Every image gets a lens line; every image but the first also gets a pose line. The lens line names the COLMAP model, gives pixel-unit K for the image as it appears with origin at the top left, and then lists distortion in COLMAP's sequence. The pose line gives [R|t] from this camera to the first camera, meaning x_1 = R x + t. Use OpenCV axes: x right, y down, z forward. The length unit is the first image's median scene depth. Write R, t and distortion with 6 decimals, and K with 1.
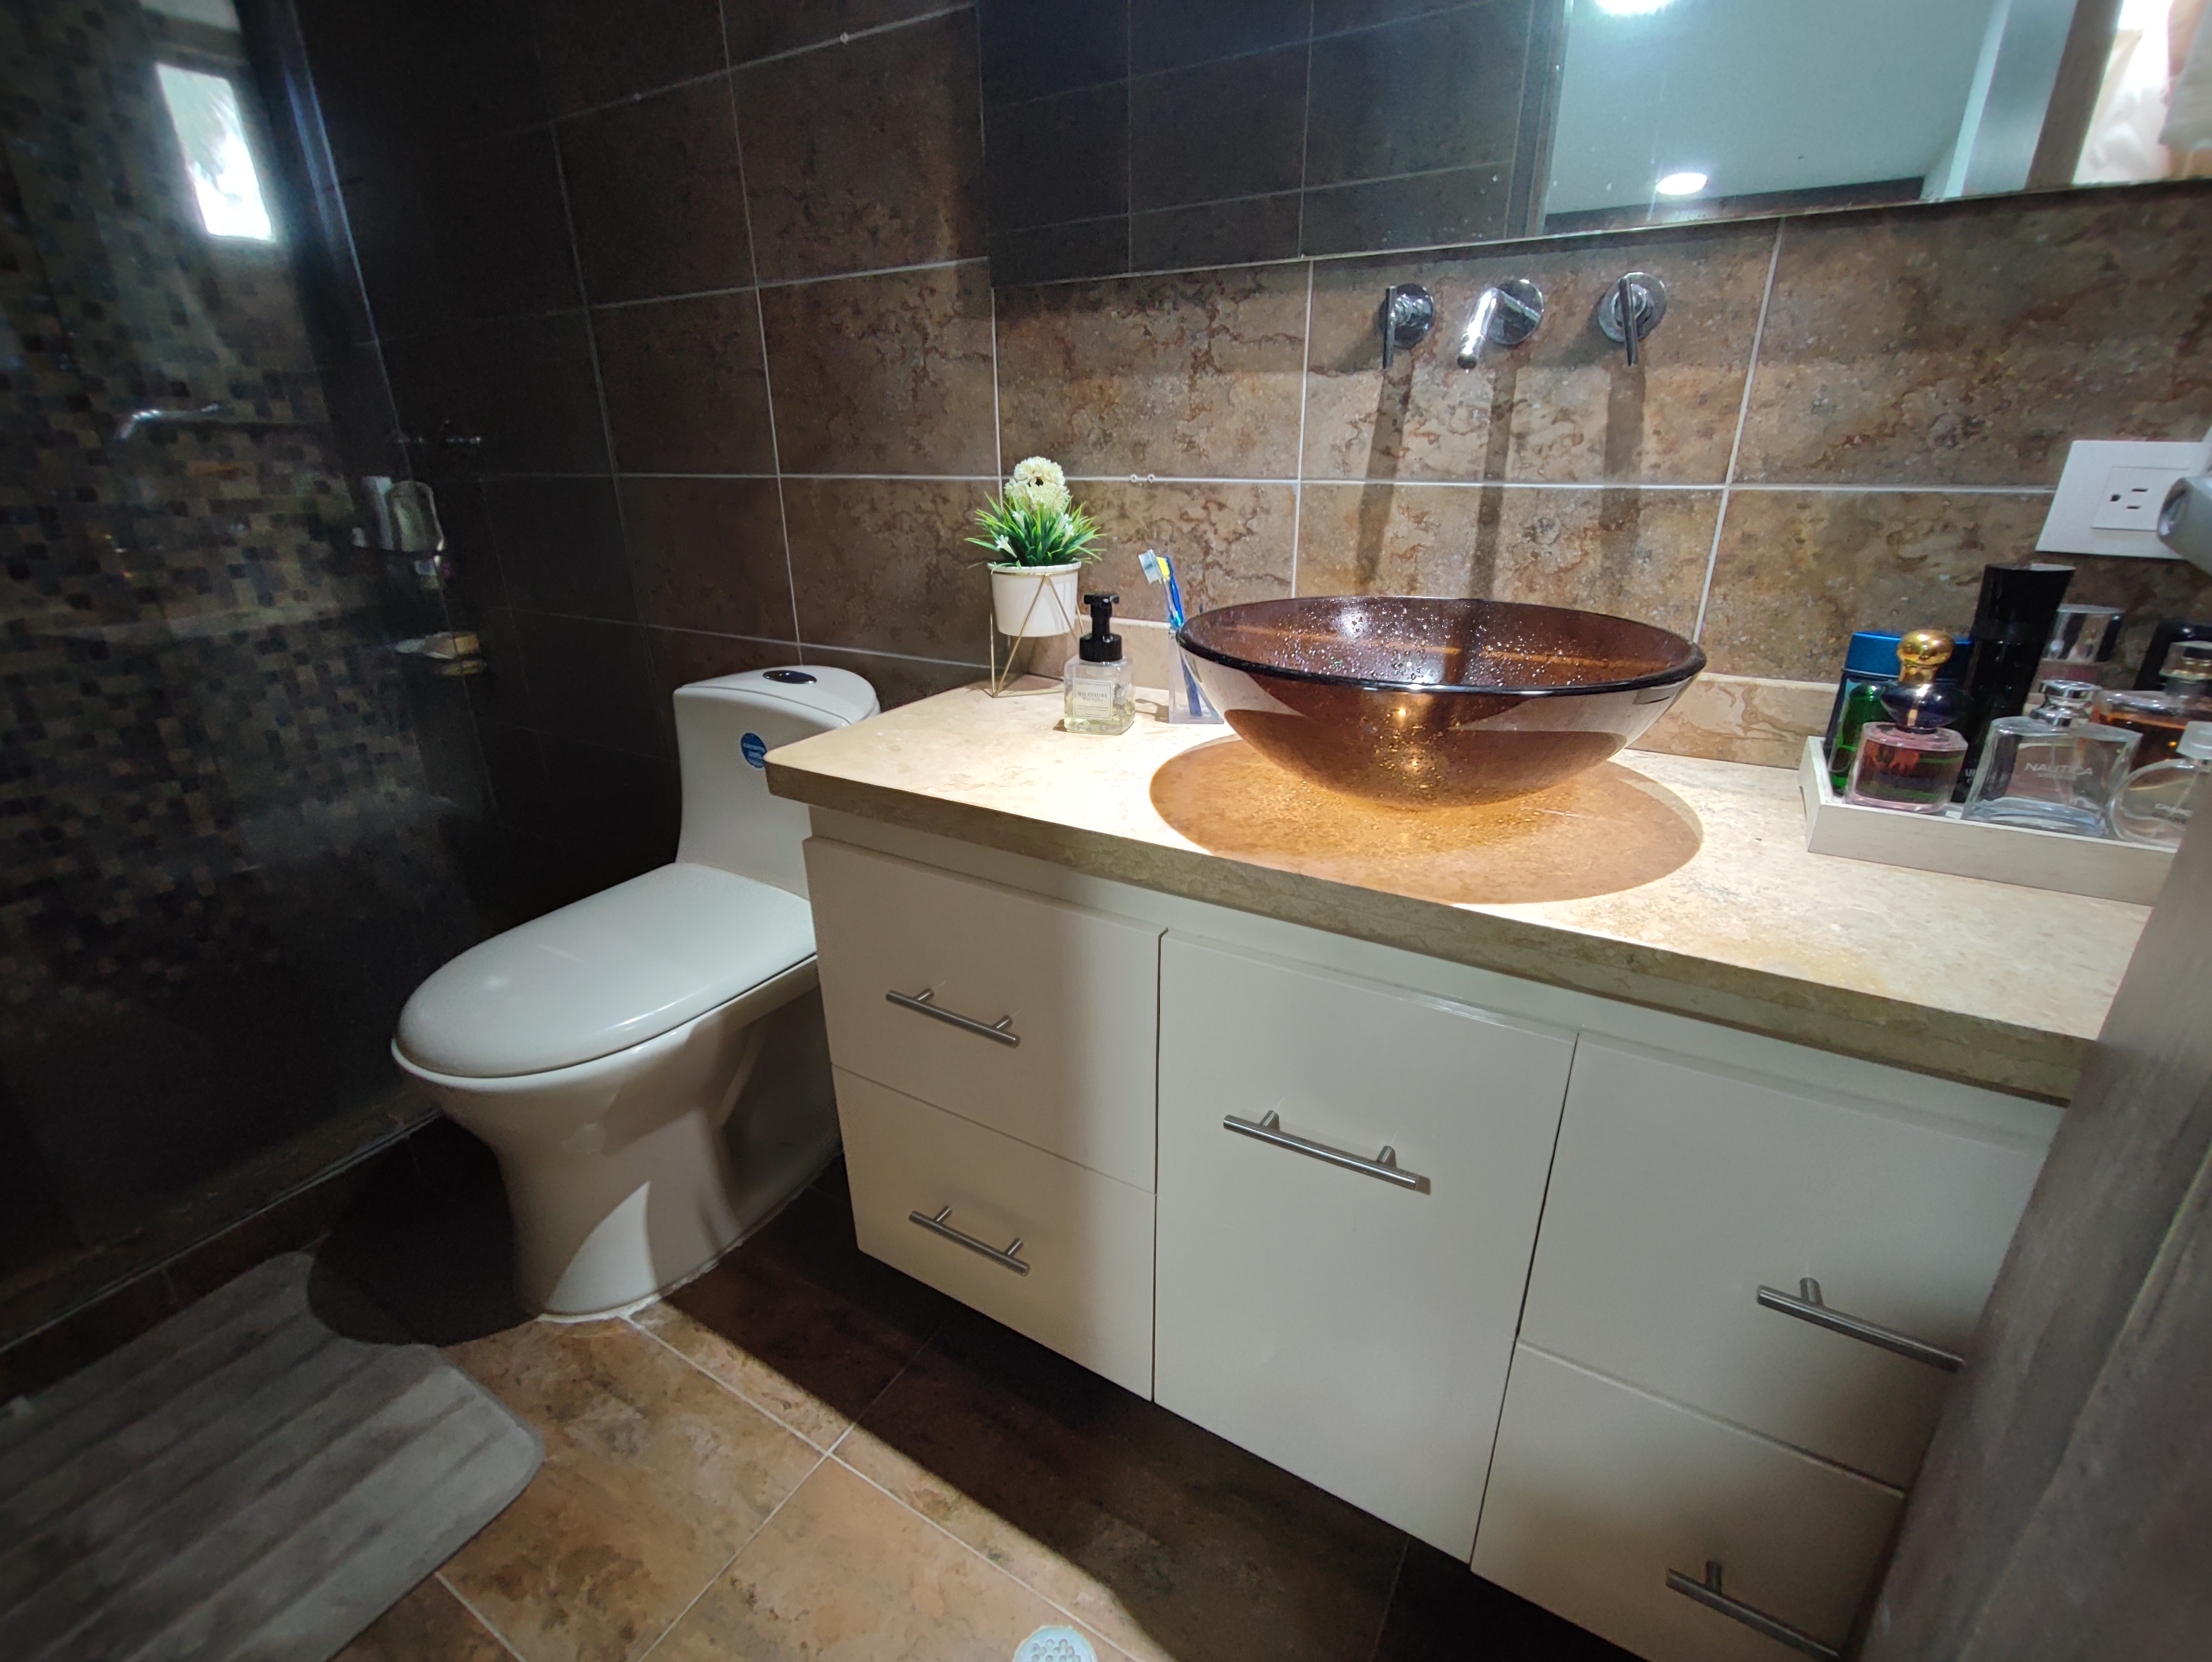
lens RADIAL K [[1012.4, 0, 1106.0], [0, 1012.4, 831.0], [0, 0, 1]] dist [-0.005731, 0.006755]
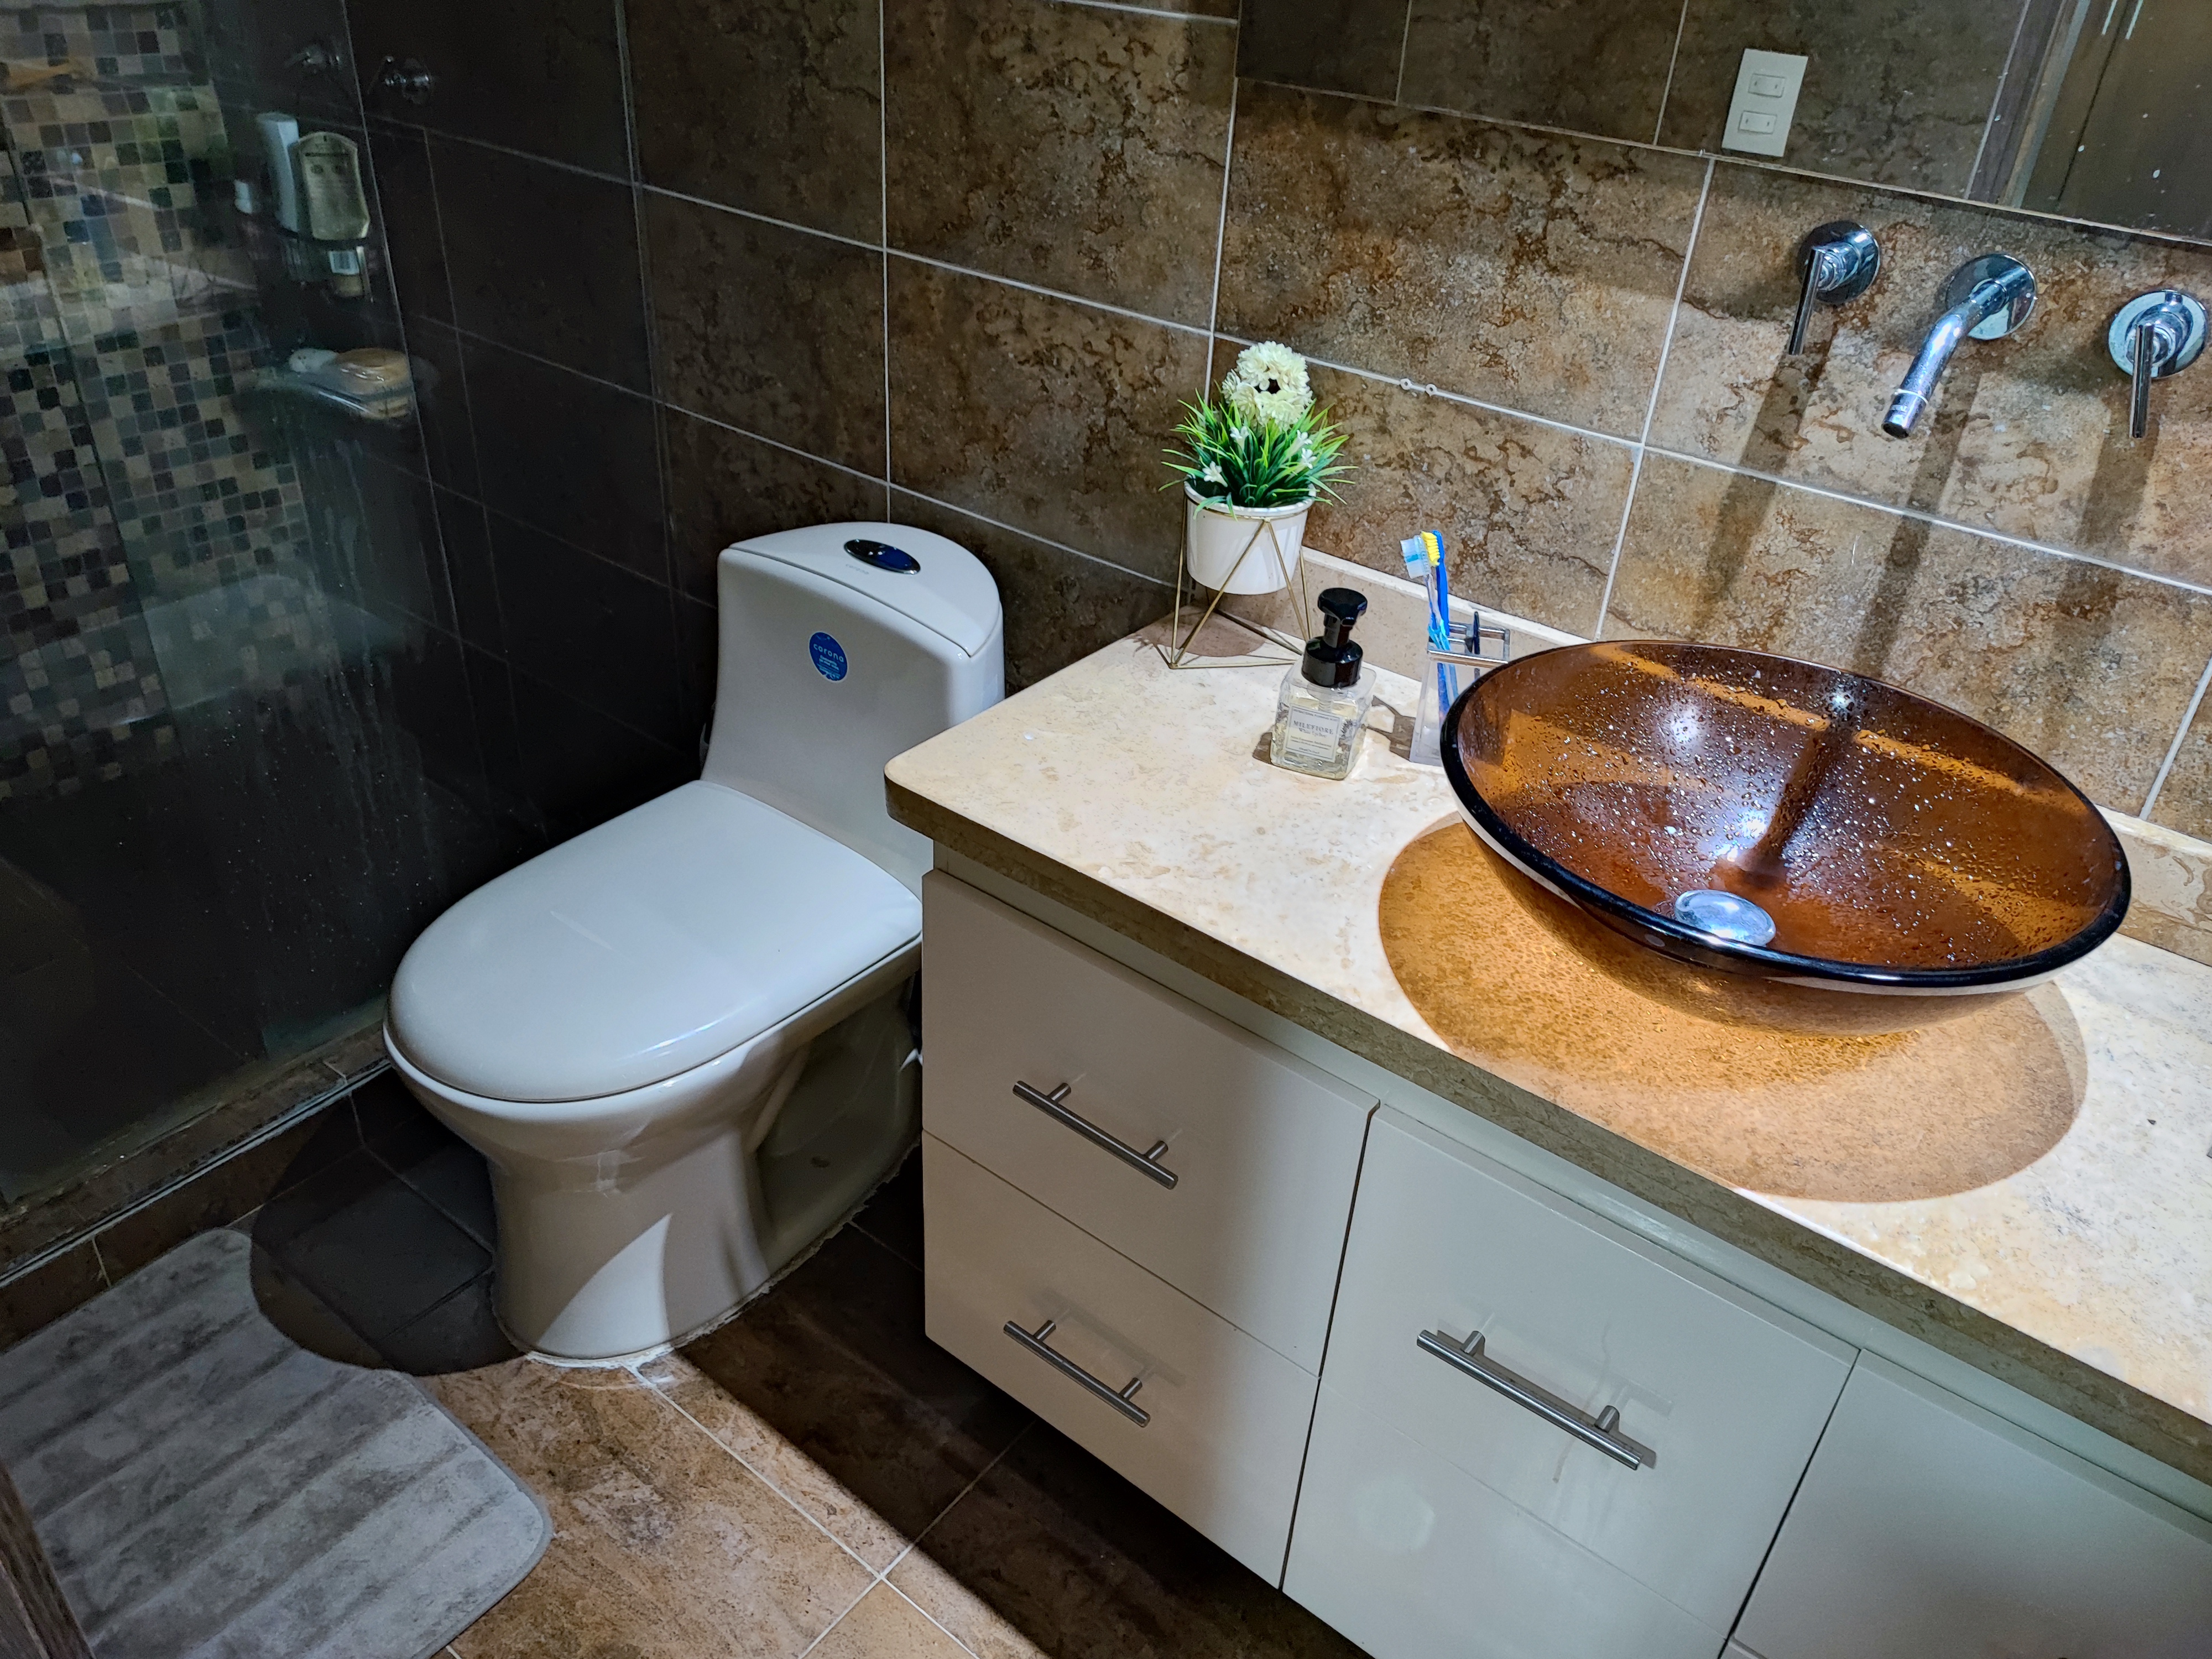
lens RADIAL K [[1632.3, 0, 1097.1], [0, 1632.3, 825.3], [0, 0, 1]] dist [0.067546, -0.077041]
pose [[0.990389, 0.118503, -0.071321, -0.070475], [-0.103906, 0.977827, 0.181816, -0.244160], [0.091285, -0.172657, 0.980743, -0.201929]]
